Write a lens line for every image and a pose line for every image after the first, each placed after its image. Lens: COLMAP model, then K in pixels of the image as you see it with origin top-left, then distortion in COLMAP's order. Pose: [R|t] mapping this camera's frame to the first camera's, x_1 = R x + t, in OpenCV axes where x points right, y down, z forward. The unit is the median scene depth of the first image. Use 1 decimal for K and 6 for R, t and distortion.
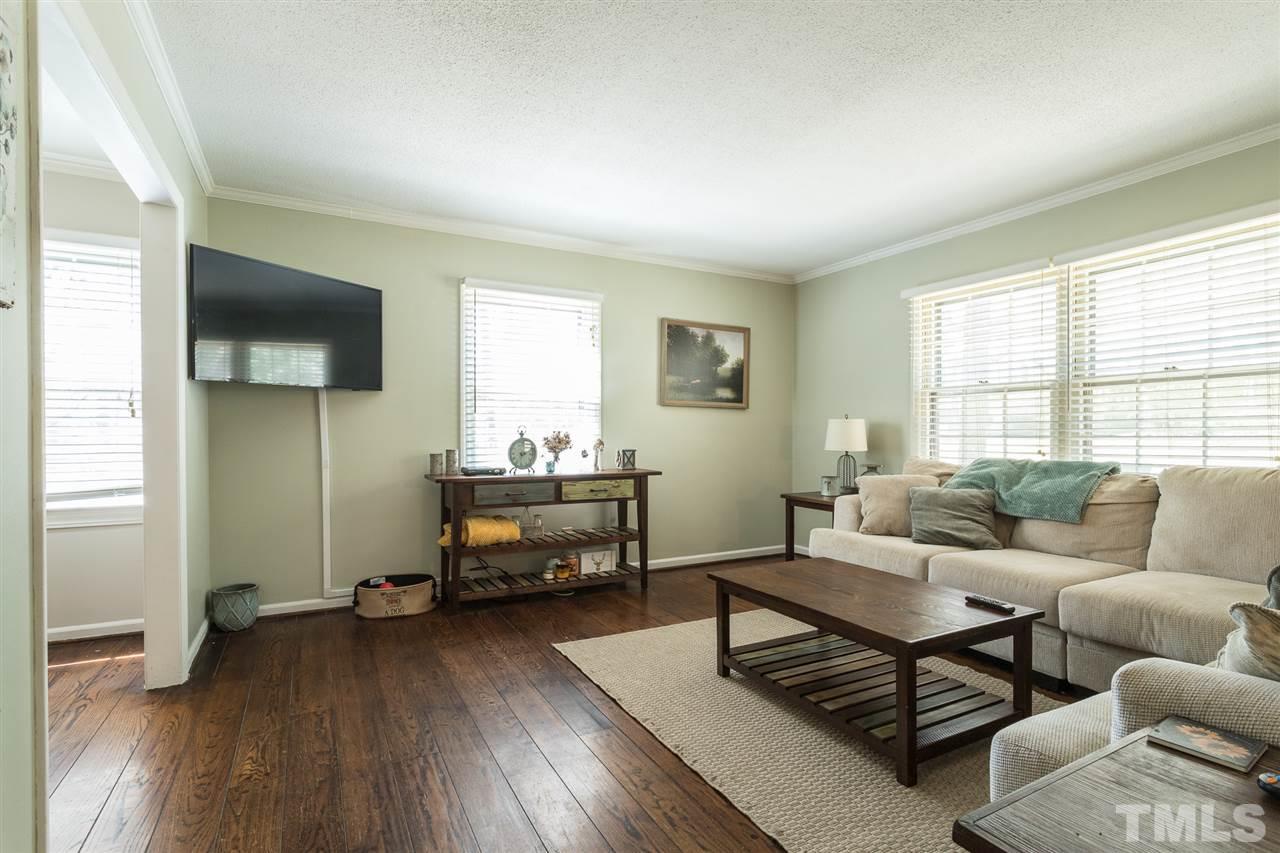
lens RADIAL K [[614.4, 0, 642.3], [0, 614.4, 429.5], [0, 0, 1]] dist [-0.003274, -0.000500]
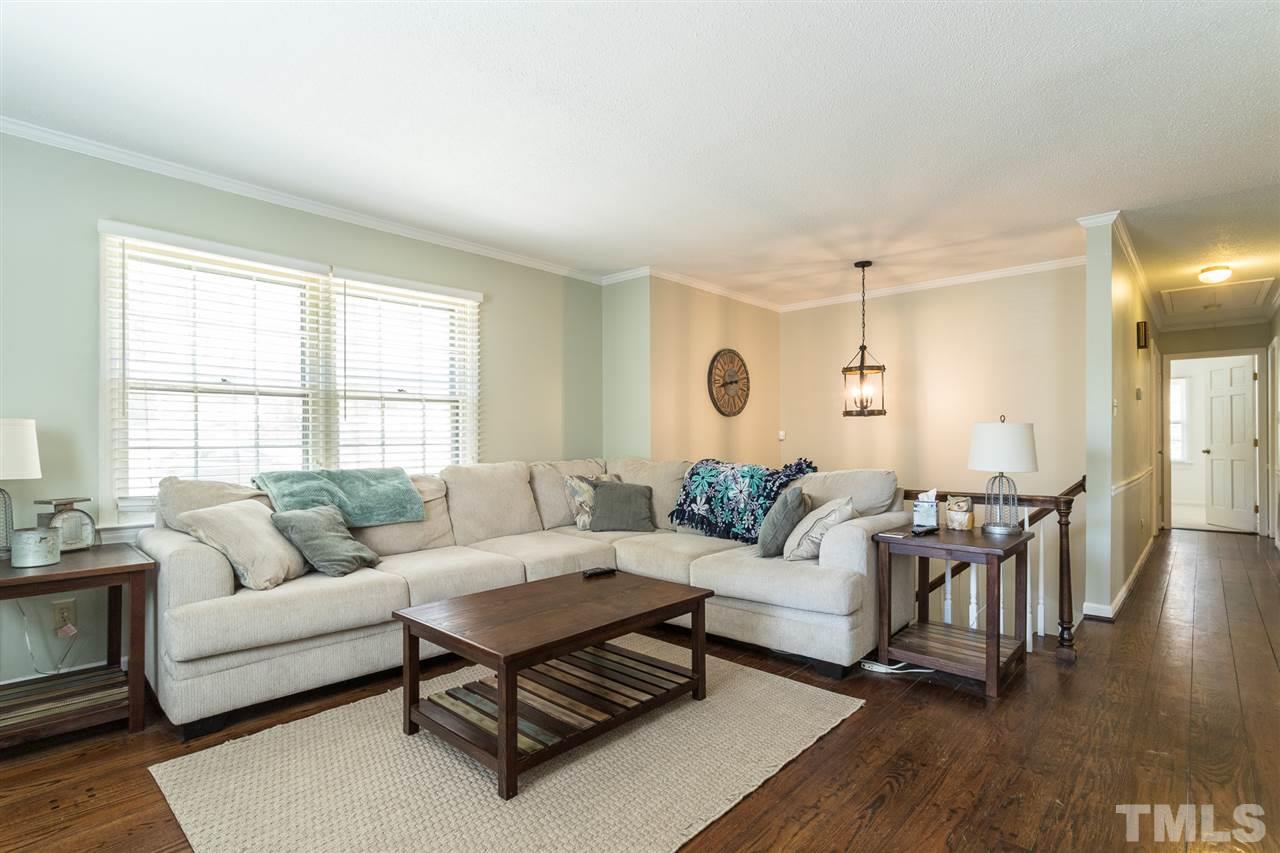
lens RADIAL K [[614.4, 0, 643.8], [0, 614.4, 436.4], [0, 0, 1]] dist [-0.003274, -0.000500]
pose [[-0.334356, 0.008578, 0.942408, -0.476083], [0.001114, 0.999961, -0.008706, 0.005369], [-0.942446, -0.001861, -0.334352, 0.918196]]
